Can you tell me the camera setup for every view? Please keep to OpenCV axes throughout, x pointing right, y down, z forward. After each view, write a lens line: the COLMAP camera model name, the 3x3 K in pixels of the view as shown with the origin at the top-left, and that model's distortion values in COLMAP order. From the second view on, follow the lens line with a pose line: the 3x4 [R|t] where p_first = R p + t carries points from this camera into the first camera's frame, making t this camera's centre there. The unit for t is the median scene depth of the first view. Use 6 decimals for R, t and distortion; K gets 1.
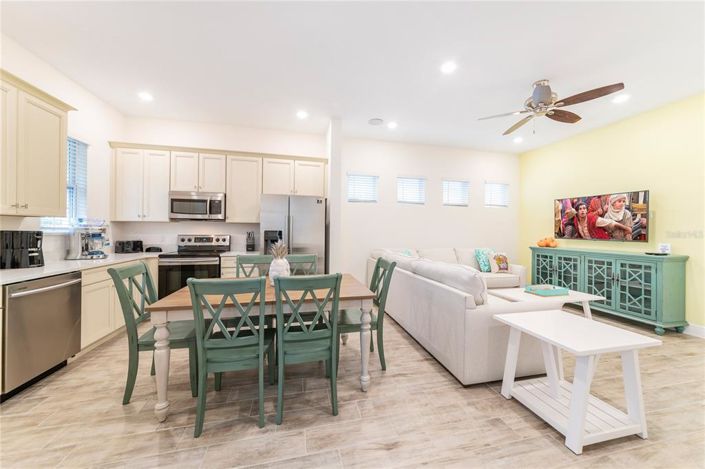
lens RADIAL K [[246.7, 0, 356.2], [0, 246.7, 229.7], [0, 0, 1]] dist [-0.011476, 0.007006]
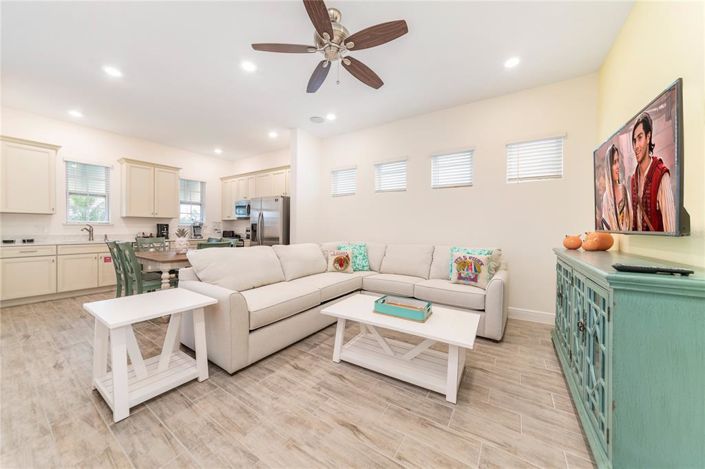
lens RADIAL K [[246.7, 0, 356.2], [0, 246.7, 229.7], [0, 0, 1]] dist [-0.011476, 0.007006]
pose [[0.693617, 0.001035, -0.720343, 1.074465], [0.000699, 0.999998, 0.002109, 0.036692], [0.720344, -0.001966, 0.693615, 0.435132]]
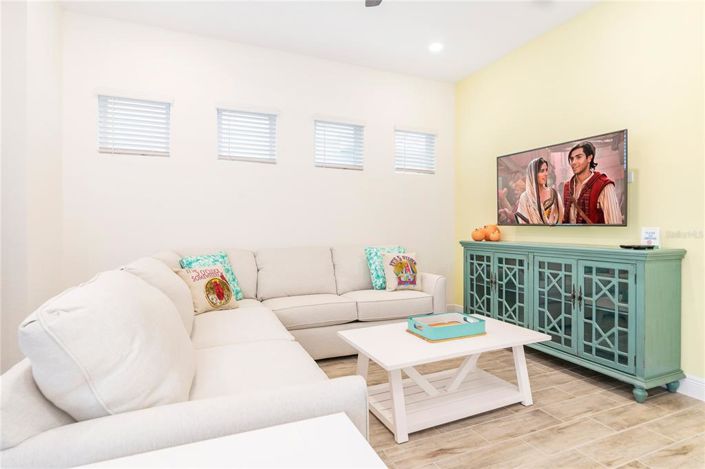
lens RADIAL K [[362.7, 0, 351.6], [0, 362.7, 227.5], [0, 0, 1]] dist [-0.000060, 0.000344]
pose [[0.986935, -0.012573, 0.160625, 0.442472], [0.011535, 0.999906, 0.007394, 0.039561], [-0.160703, -0.005445, 0.986988, 0.299174]]
